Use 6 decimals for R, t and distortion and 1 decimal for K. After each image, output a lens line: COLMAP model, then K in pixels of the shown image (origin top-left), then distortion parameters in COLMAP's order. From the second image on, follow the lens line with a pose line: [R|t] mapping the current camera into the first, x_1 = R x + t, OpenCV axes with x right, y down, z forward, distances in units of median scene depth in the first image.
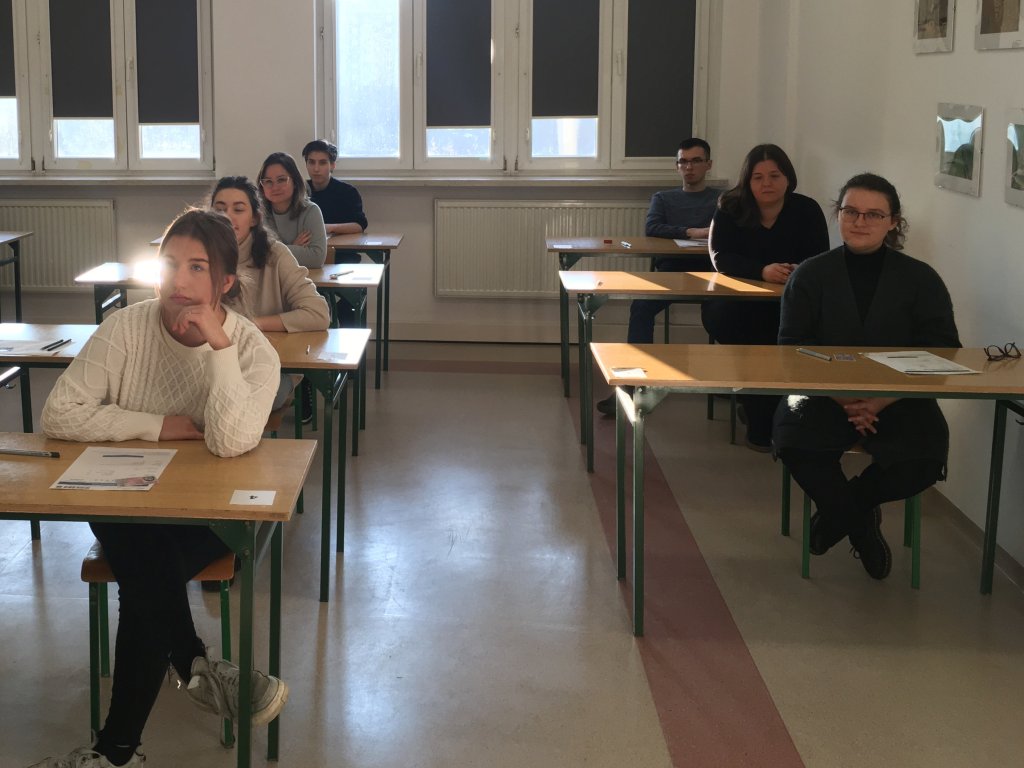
lens RADIAL K [[1119.6, 0, 438.7], [0, 1119.6, 367.8], [0, 0, 1]] dist [0.075425, -0.094927]
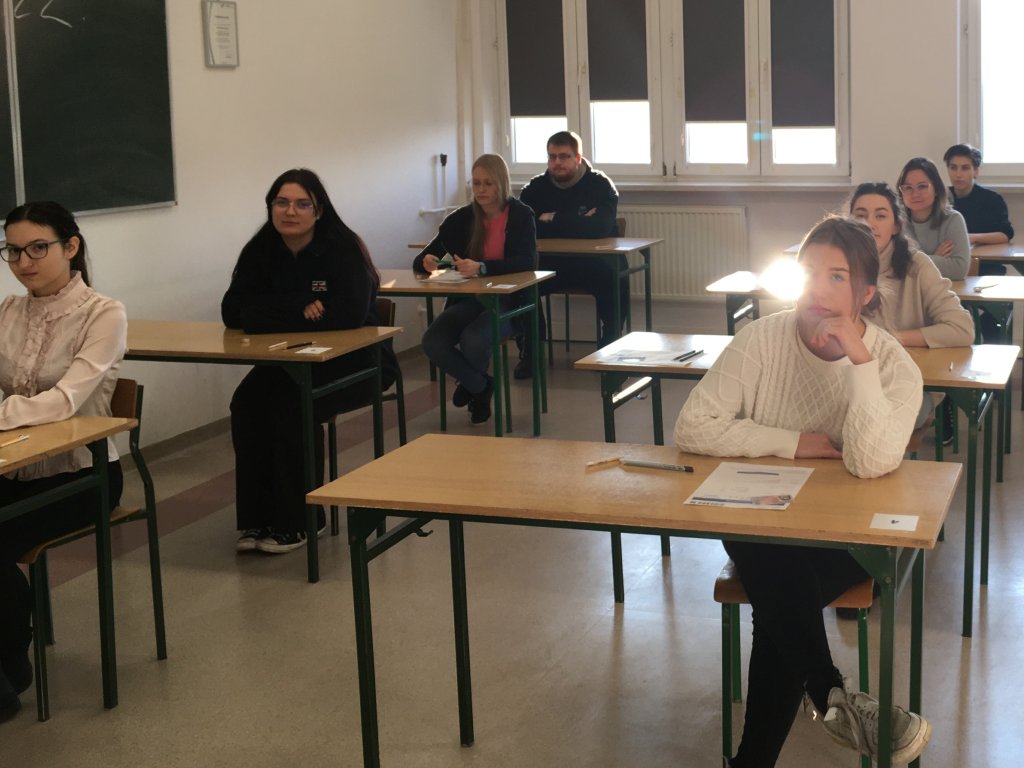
lens RADIAL K [[1119.6, 0, 438.7], [0, 1119.6, 367.8], [0, 0, 1]] dist [0.075425, -0.094927]
pose [[0.995932, 0.025406, -0.086456, -0.466230], [-0.026157, 0.999629, -0.007558, 0.003120], [0.086232, 0.009788, 0.996227, 0.019239]]
